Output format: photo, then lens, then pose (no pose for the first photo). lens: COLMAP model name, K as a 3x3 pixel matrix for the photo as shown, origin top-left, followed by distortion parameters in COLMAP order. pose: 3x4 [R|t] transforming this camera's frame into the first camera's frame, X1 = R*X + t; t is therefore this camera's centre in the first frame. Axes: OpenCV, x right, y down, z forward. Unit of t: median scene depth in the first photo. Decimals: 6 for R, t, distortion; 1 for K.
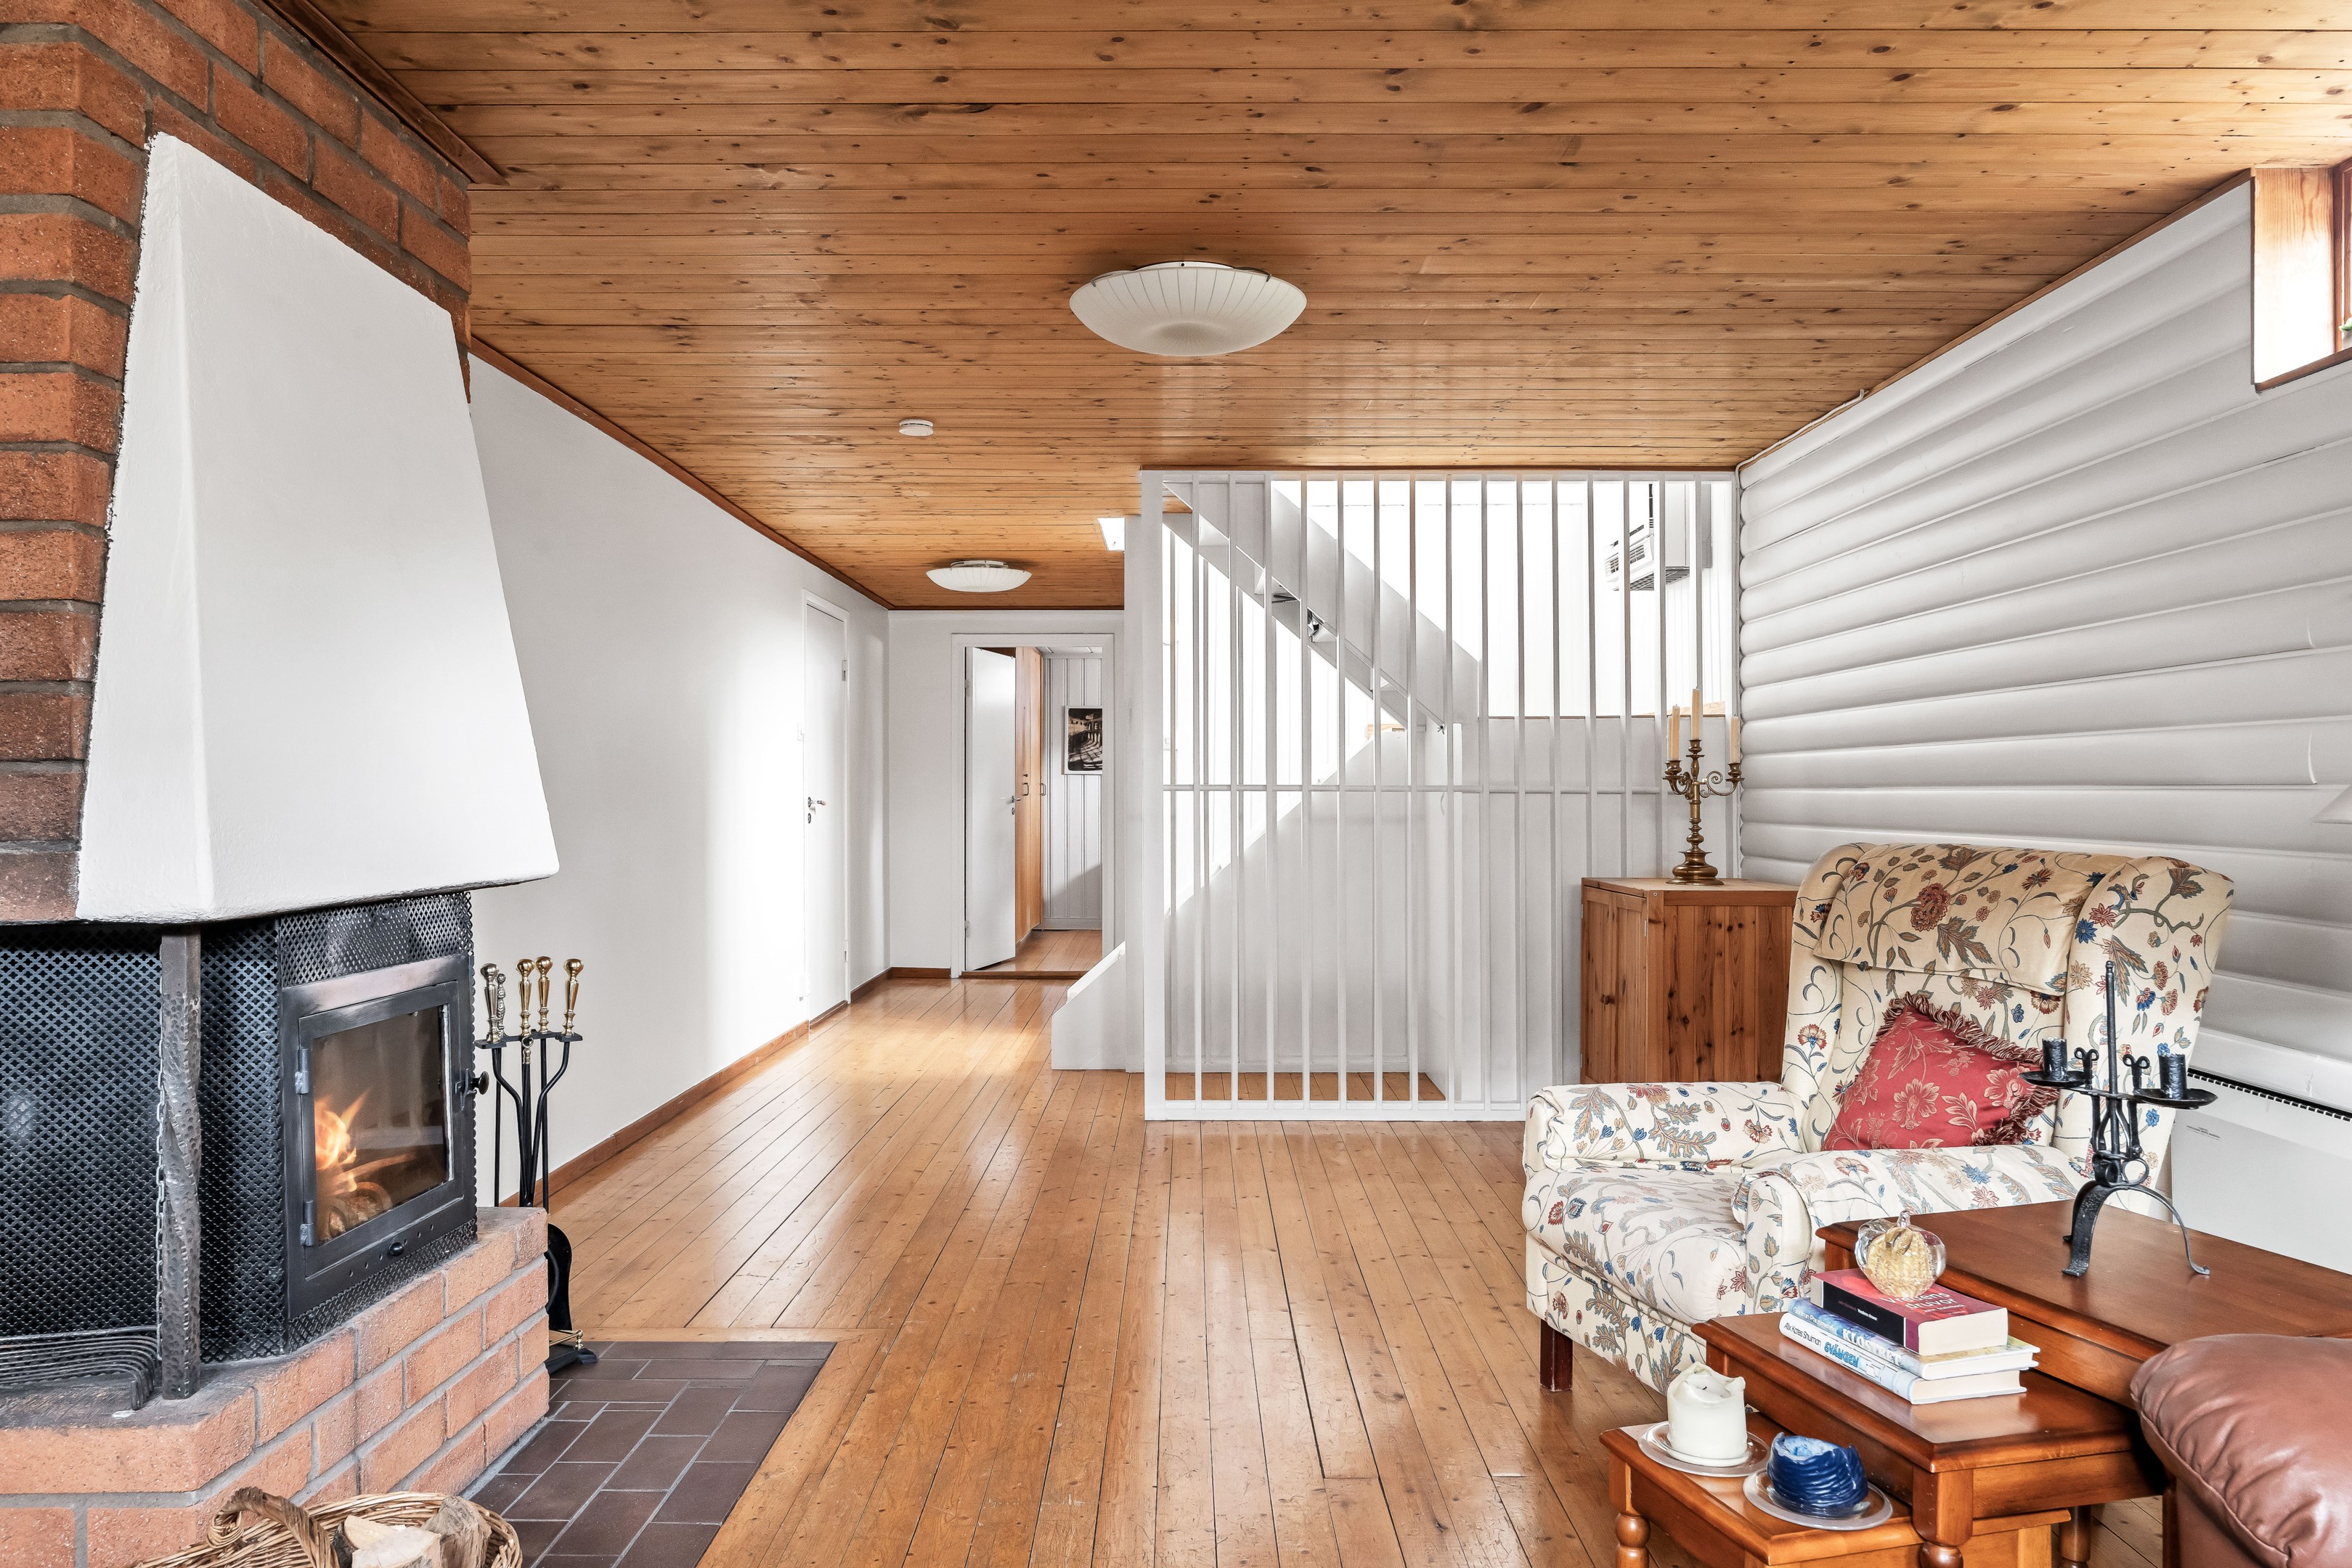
lens RADIAL K [[1663.2, 0, 1176.0], [0, 1663.2, 784.0], [0, 0, 1]] dist [0.001198, -0.000395]
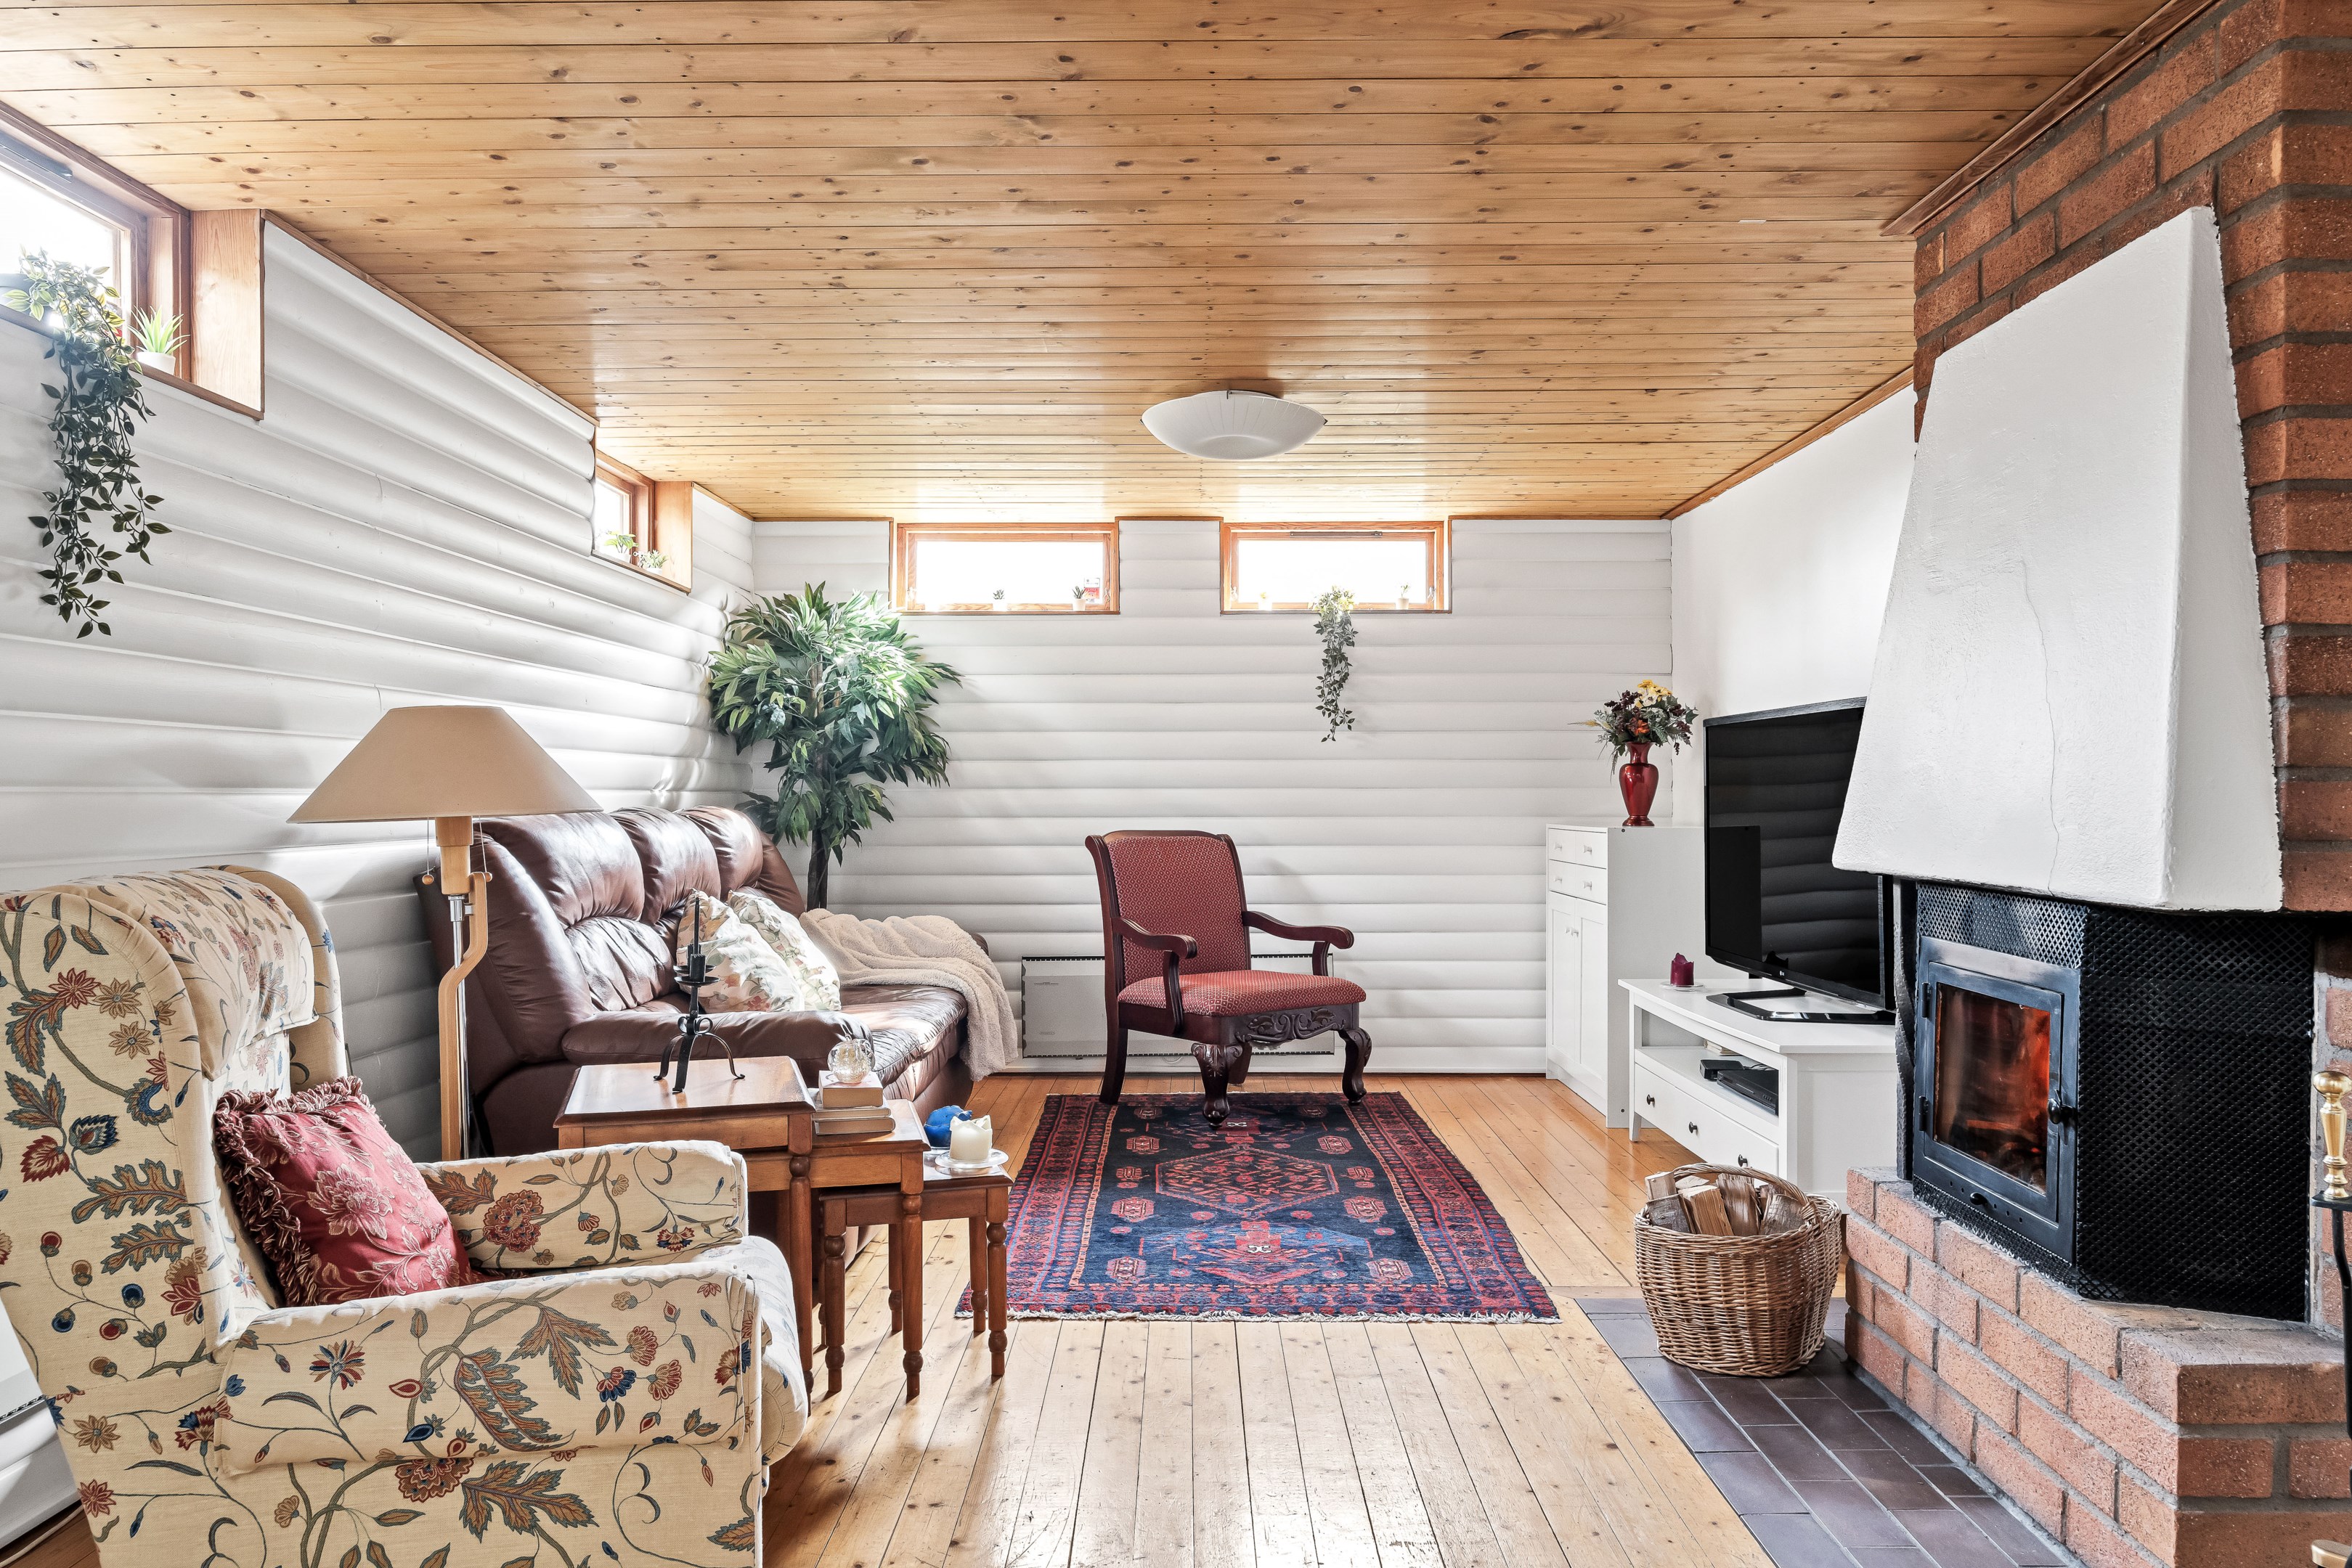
lens RADIAL K [[1608.6, 0, 1175.9], [0, 1608.6, 774.9], [0, 0, 1]] dist [-0.005738, 0.000793]
pose [[-1.000000, 0.000224, -0.000560, 0.071336], [0.000237, 0.999738, -0.022877, 0.016048], [0.000555, -0.022877, -0.999738, 1.996124]]
